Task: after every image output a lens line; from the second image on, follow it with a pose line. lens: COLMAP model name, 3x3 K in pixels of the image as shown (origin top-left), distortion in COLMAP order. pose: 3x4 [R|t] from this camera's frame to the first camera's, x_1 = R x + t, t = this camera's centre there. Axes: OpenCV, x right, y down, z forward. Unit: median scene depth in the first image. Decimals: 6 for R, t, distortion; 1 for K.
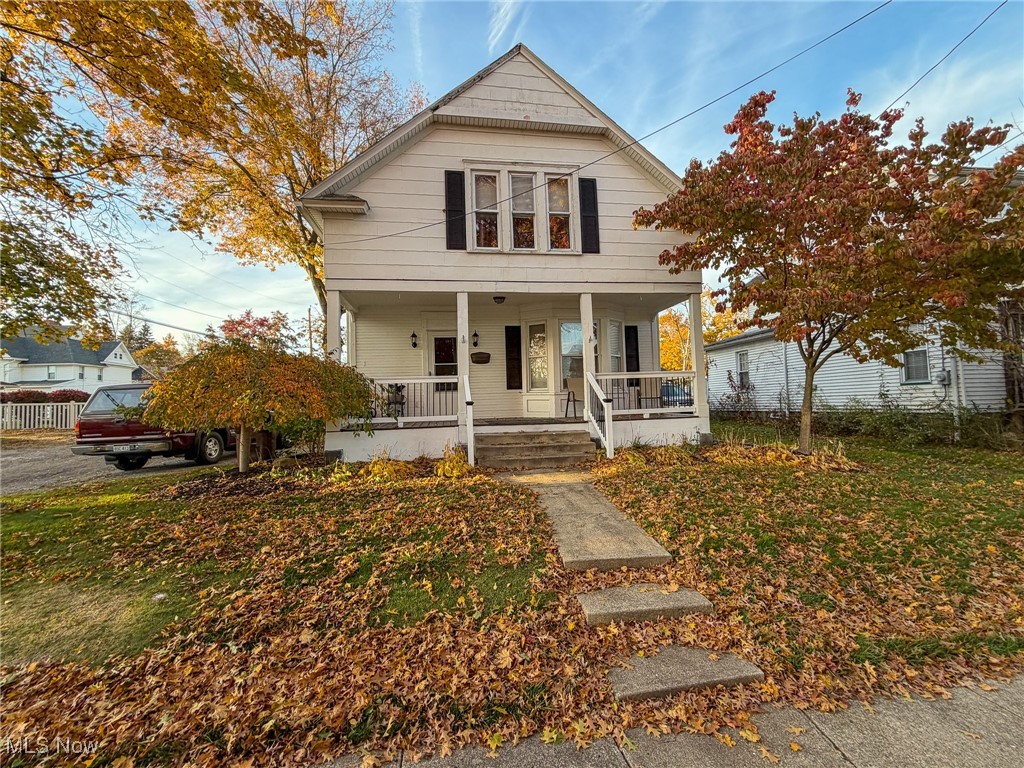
lens RADIAL K [[412.3, 0, 509.6], [0, 412.3, 384.6], [0, 0, 1]] dist [0.001736, 0.000207]
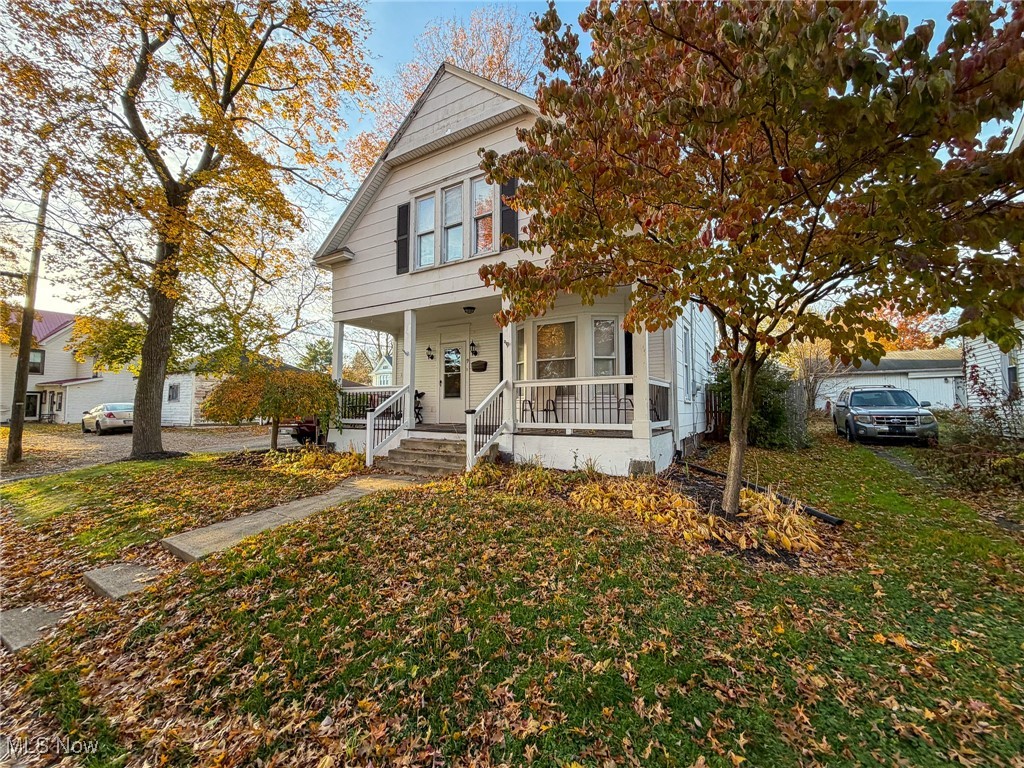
lens RADIAL K [[434.4, 0, 508.9], [0, 434.4, 386.7], [0, 0, 1]] dist [0.002036, -0.000001]
pose [[0.763440, -0.005925, -0.645851, 0.838247], [0.001280, 0.999970, -0.007660, -0.007867], [0.645877, 0.005021, 0.763425, 0.276218]]
